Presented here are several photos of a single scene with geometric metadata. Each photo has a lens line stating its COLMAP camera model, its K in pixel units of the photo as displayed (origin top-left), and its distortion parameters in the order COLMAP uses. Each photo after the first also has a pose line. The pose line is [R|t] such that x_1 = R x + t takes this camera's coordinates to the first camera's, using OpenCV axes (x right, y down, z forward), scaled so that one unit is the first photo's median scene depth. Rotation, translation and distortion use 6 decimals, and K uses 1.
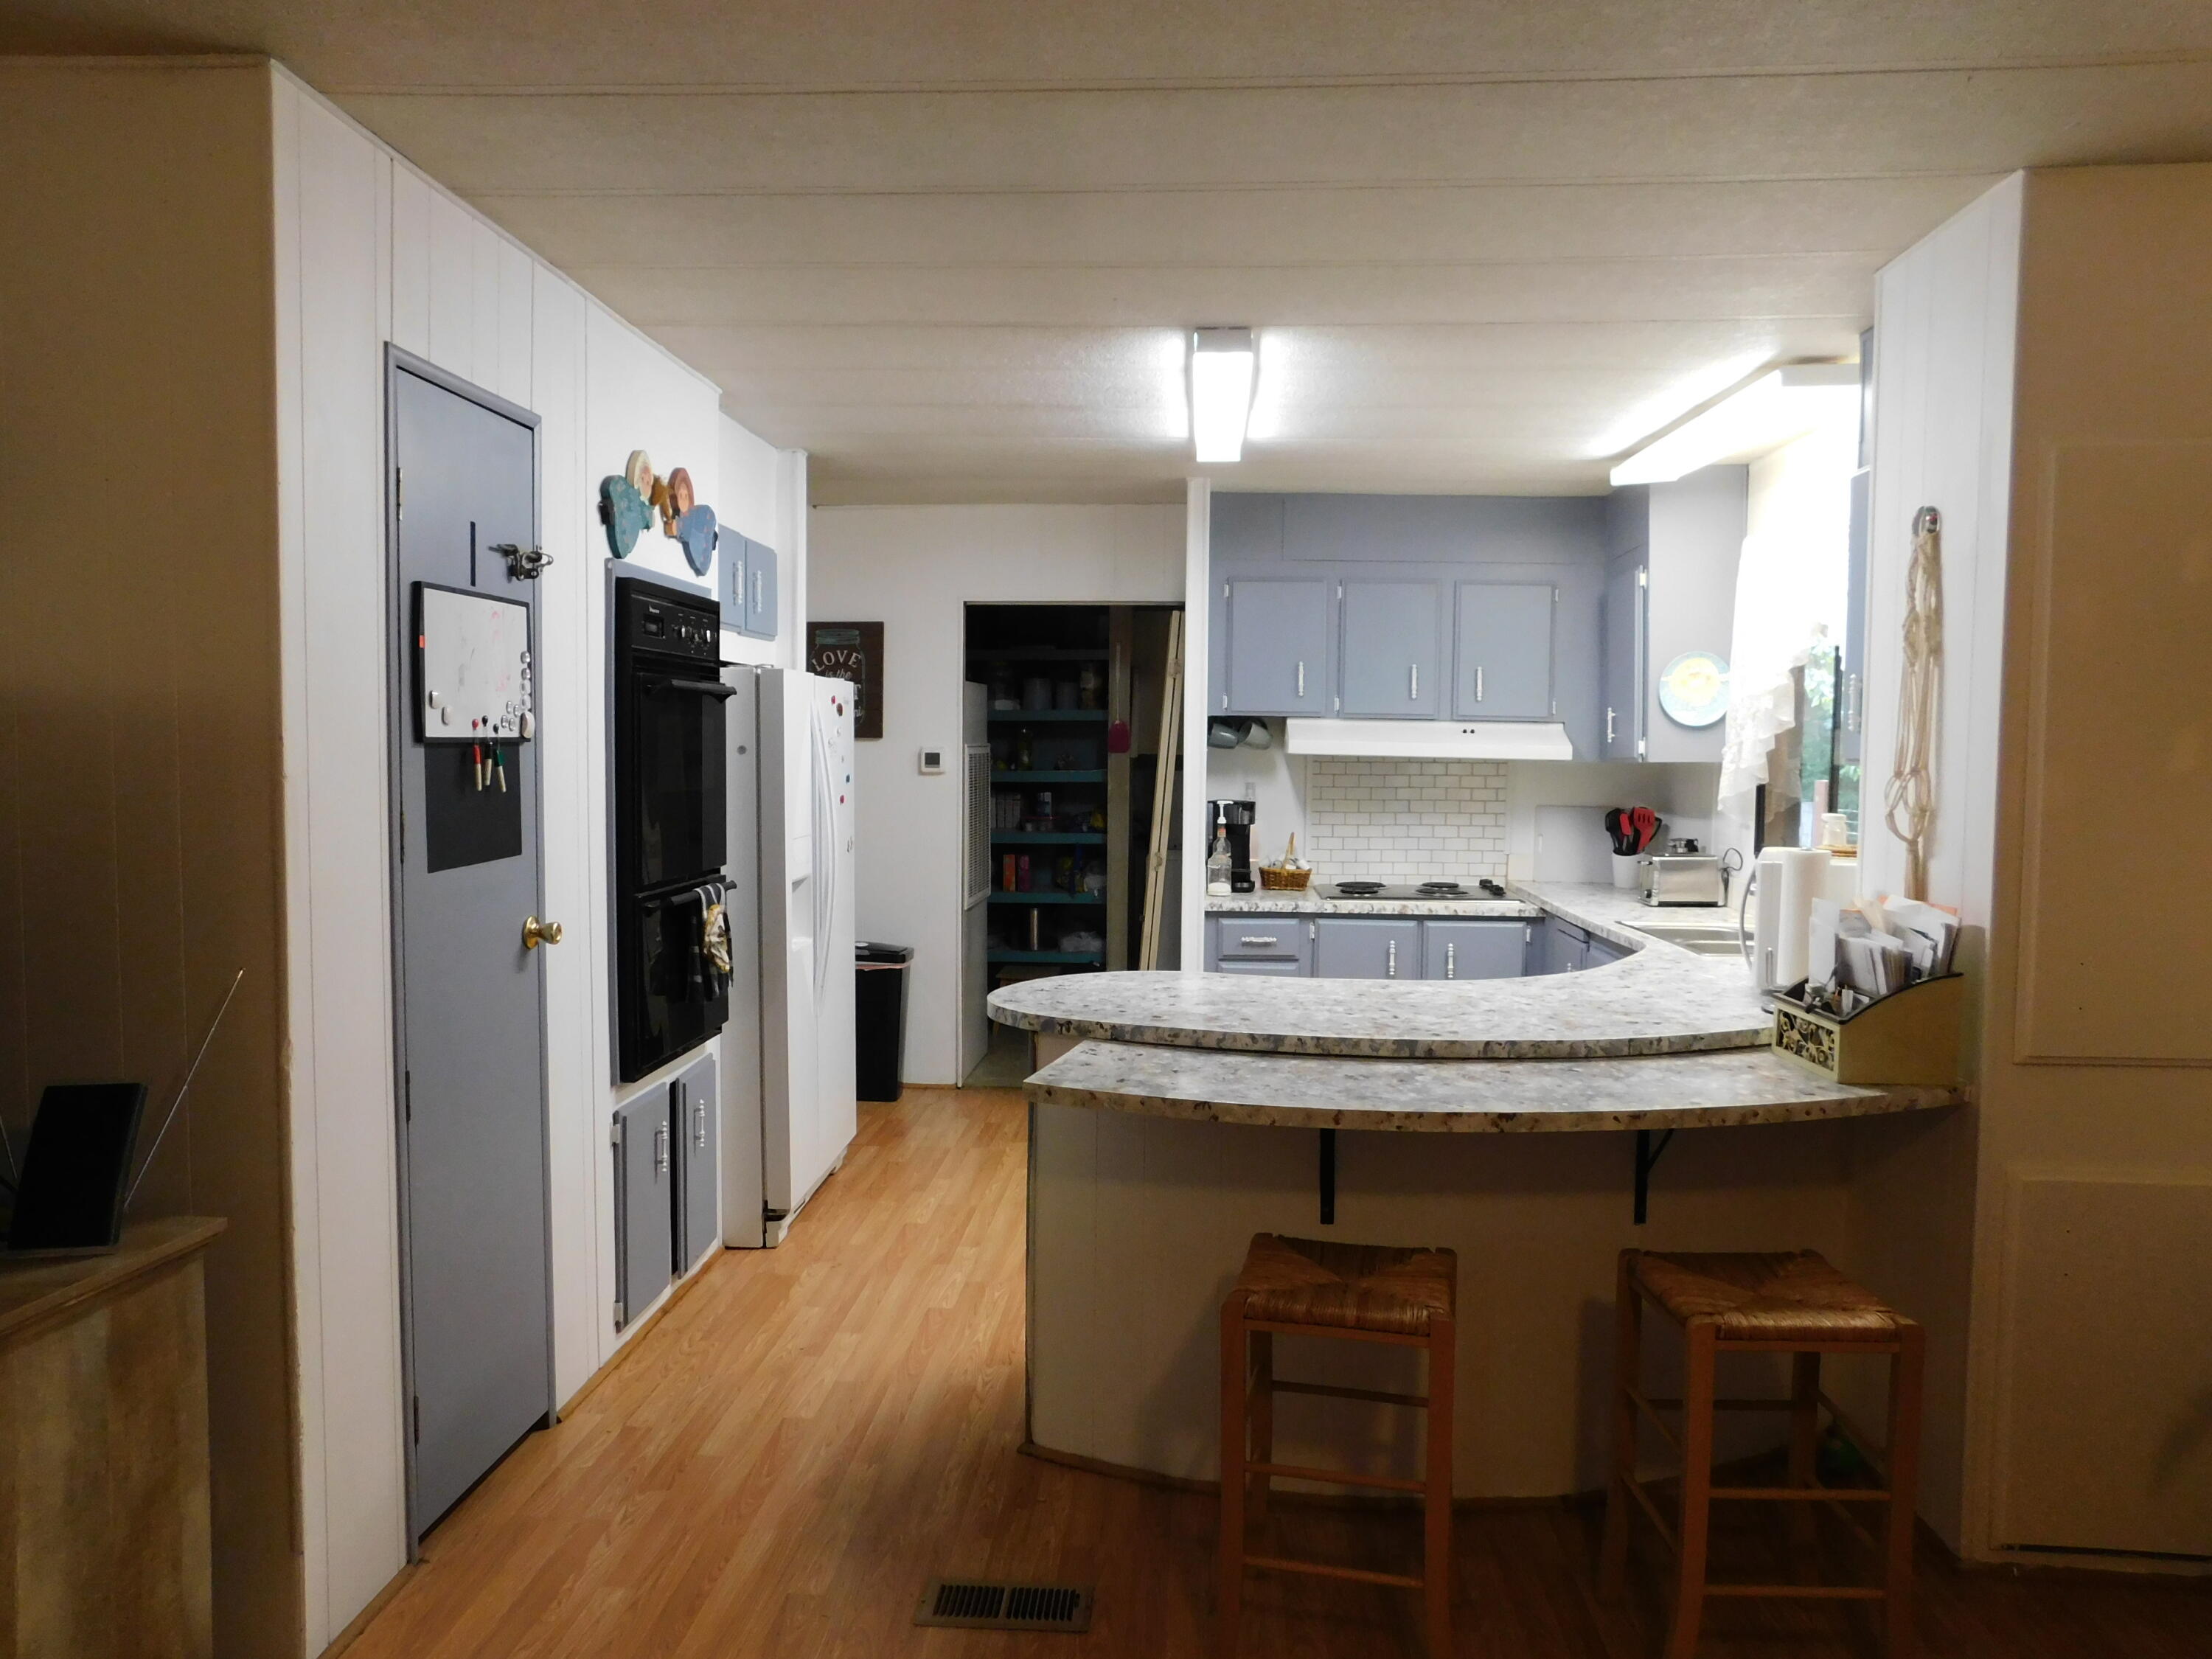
lens RADIAL K [[1460.1, 0, 1112.3], [0, 1460.1, 826.3], [0, 0, 1]] dist [-0.066635, 0.053350]
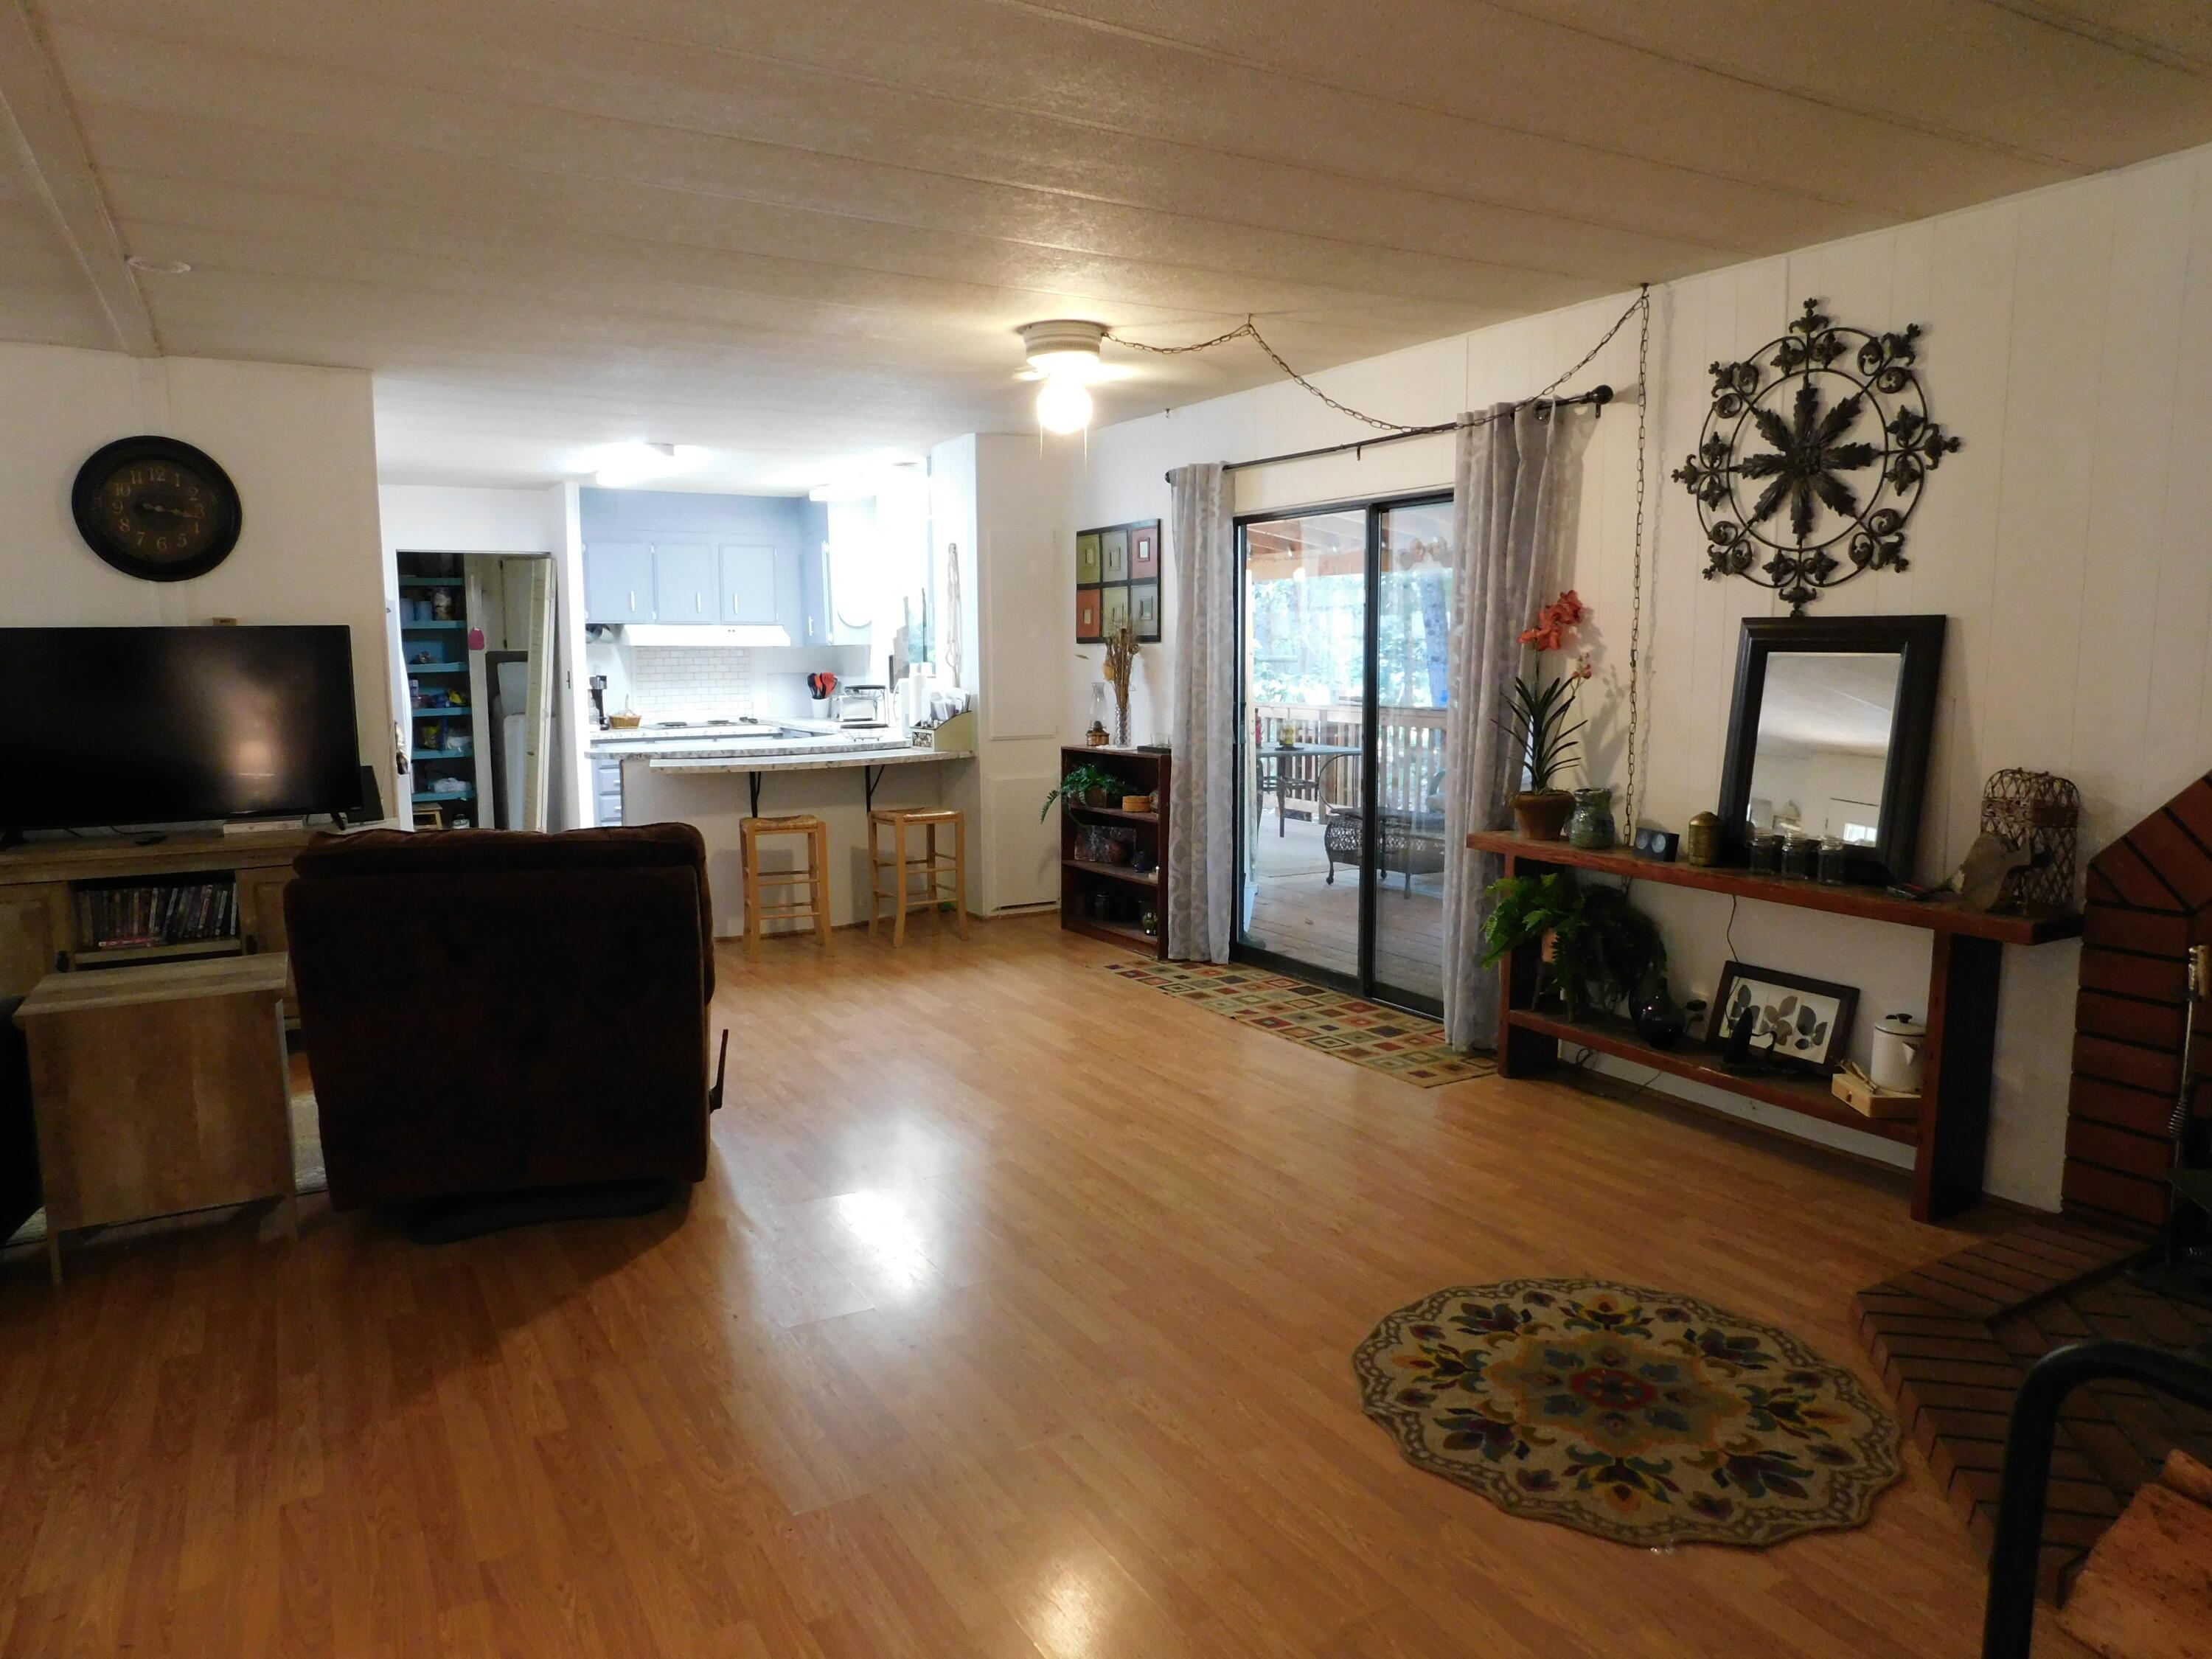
lens RADIAL K [[1460.1, 0, 1106.8], [0, 1460.1, 834.6], [0, 0, 1]] dist [-0.066635, 0.053350]
pose [[0.829651, -0.087771, 0.551340, -0.562913], [0.047895, 0.995113, 0.086345, 0.076377], [-0.556225, -0.045230, 0.829800, -1.095415]]
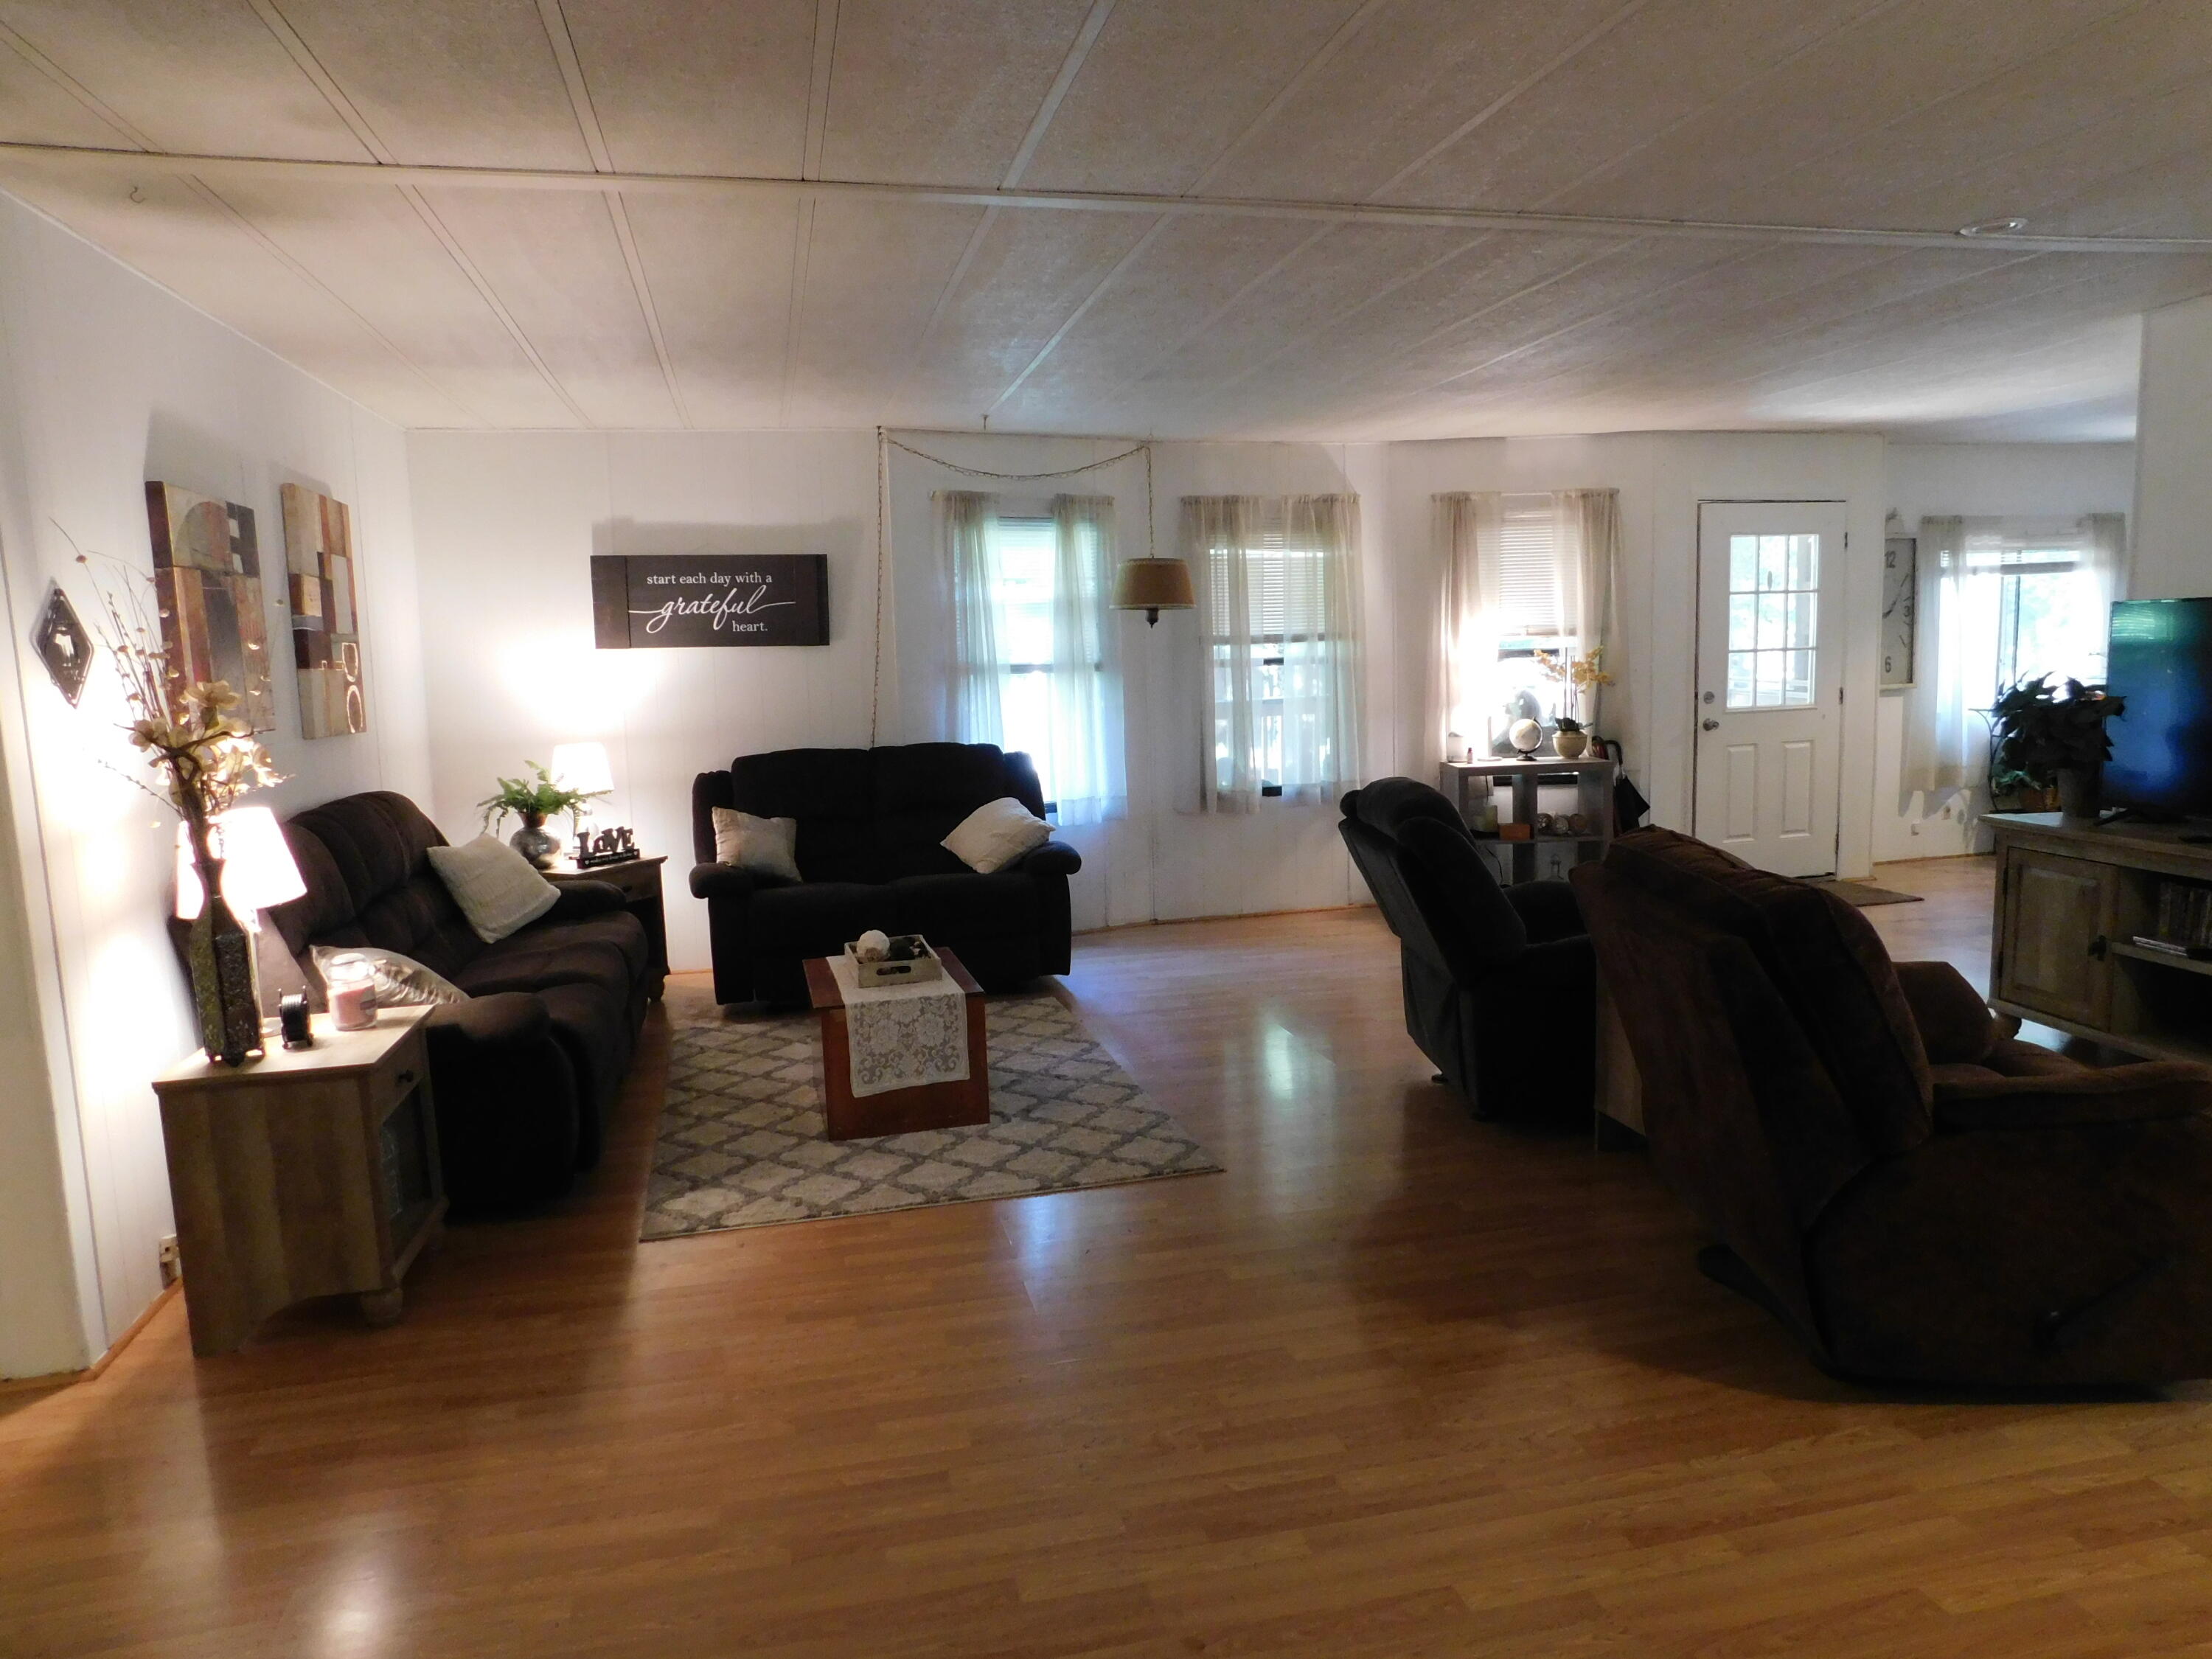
lens RADIAL K [[1460.1, 0, 1107.7], [0, 1460.1, 830.3], [0, 0, 1]] dist [-0.066635, 0.053350]
pose [[0.289472, 0.105145, -0.951394, 0.281750], [-0.020650, 0.994403, 0.103616, 0.044504], [0.956964, -0.010347, 0.290023, -0.701362]]
